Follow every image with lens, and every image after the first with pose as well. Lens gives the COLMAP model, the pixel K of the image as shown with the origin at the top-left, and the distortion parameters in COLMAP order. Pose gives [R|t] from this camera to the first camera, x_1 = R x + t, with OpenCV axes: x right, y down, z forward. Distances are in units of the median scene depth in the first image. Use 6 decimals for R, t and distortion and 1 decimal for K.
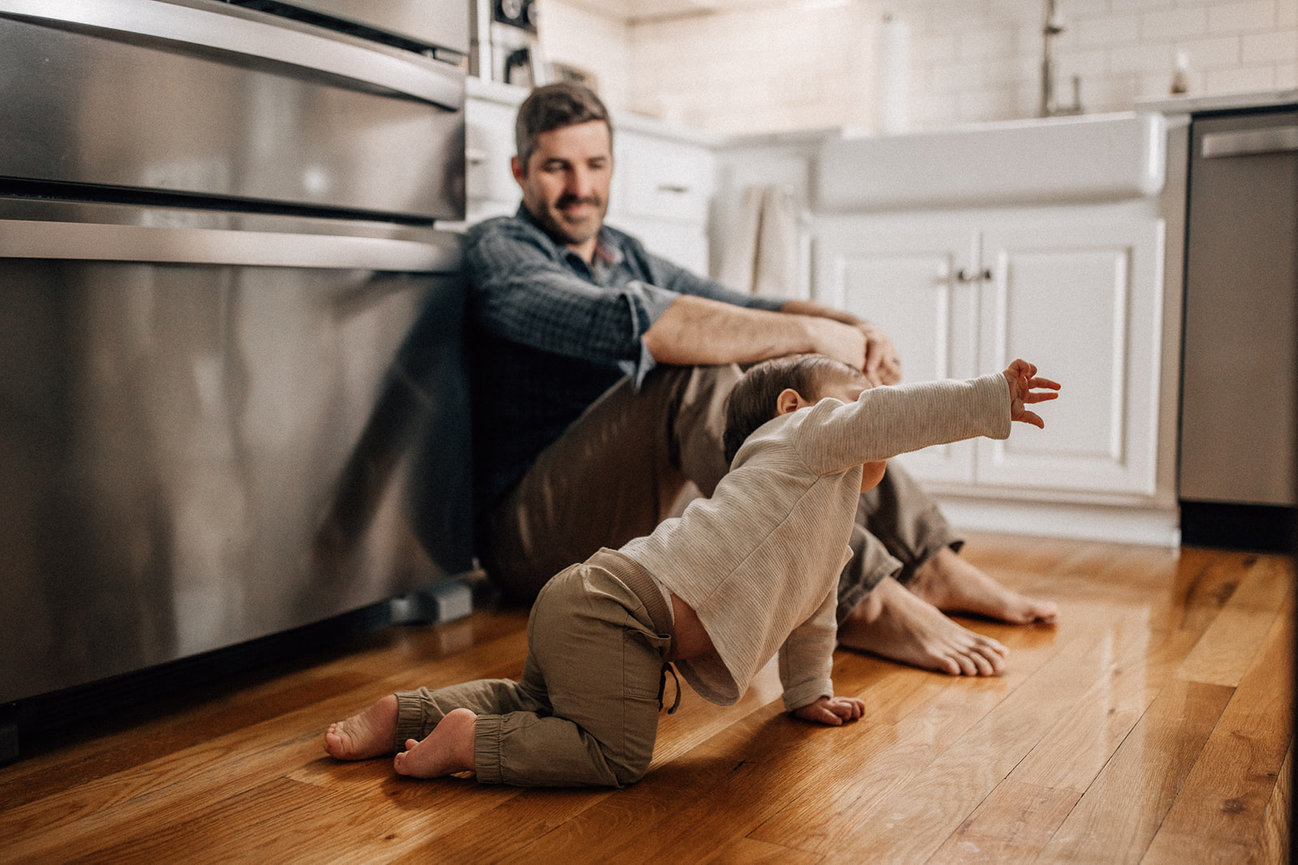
lens RADIAL K [[1297.9, 0, 649.7], [0, 1297.9, 454.2], [0, 0, 1]] dist [-0.003737, -0.008926]
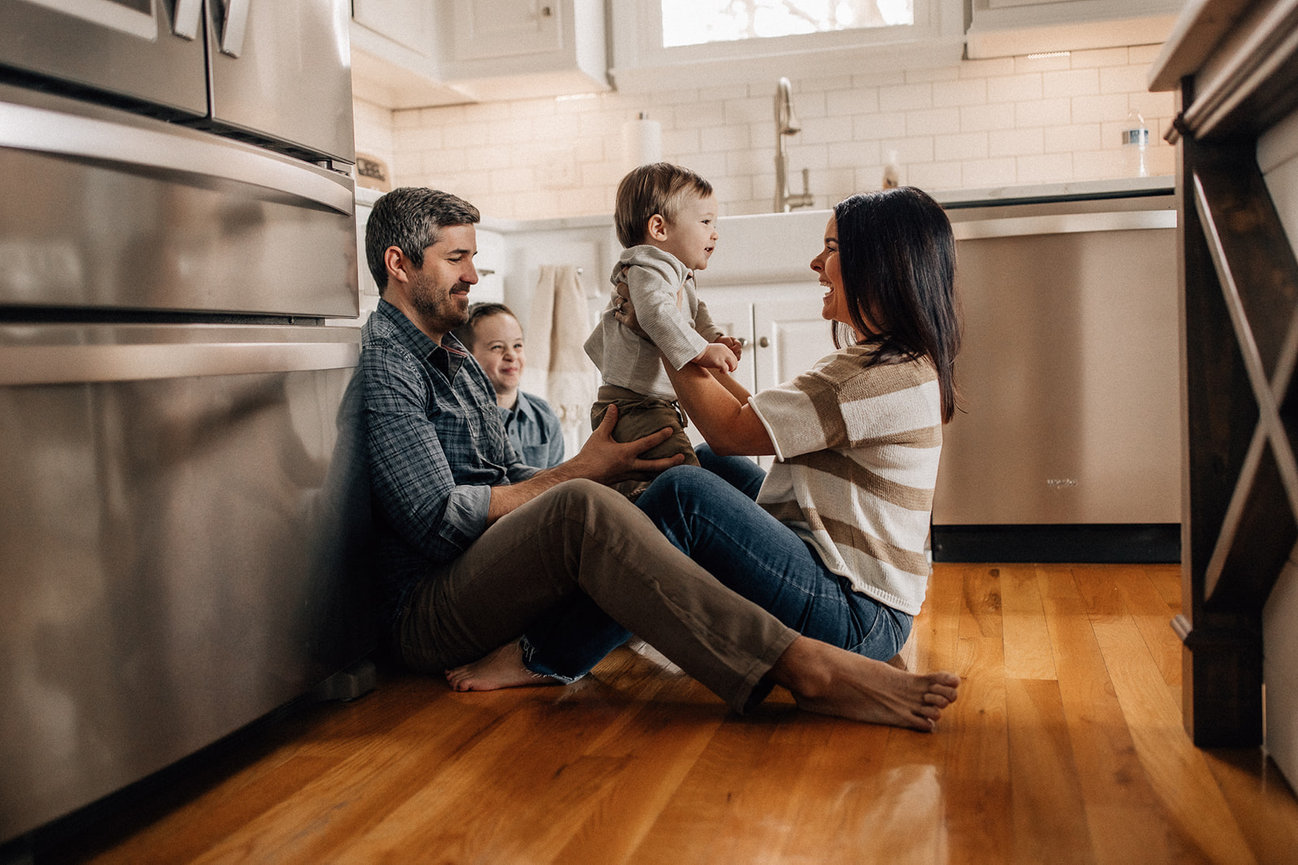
lens RADIAL K [[1239.0, 0, 649.0], [0, 1239.0, 432.5], [0, 0, 1]] dist [0.007829, 0.007839]
pose [[0.958594, -0.050958, 0.280179, -0.152569], [0.063193, 0.997394, -0.034802, -0.025977], [-0.277676, 0.051067, 0.959317, -0.029816]]
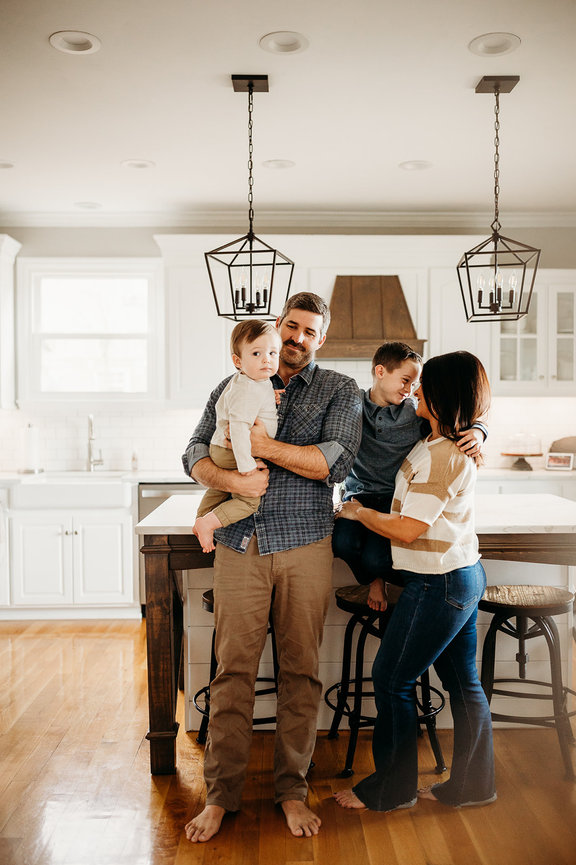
lens RADIAL K [[864.9, 0, 288.0], [0, 864.9, 432.5], [0, 0, 1]] dist [-0.003737, -0.008926]
pose [[0.852760, -0.021633, 0.521855, -0.346977], [0.058537, 0.996806, -0.054333, -0.231385], [-0.519012, 0.076881, 0.851302, -0.933401]]
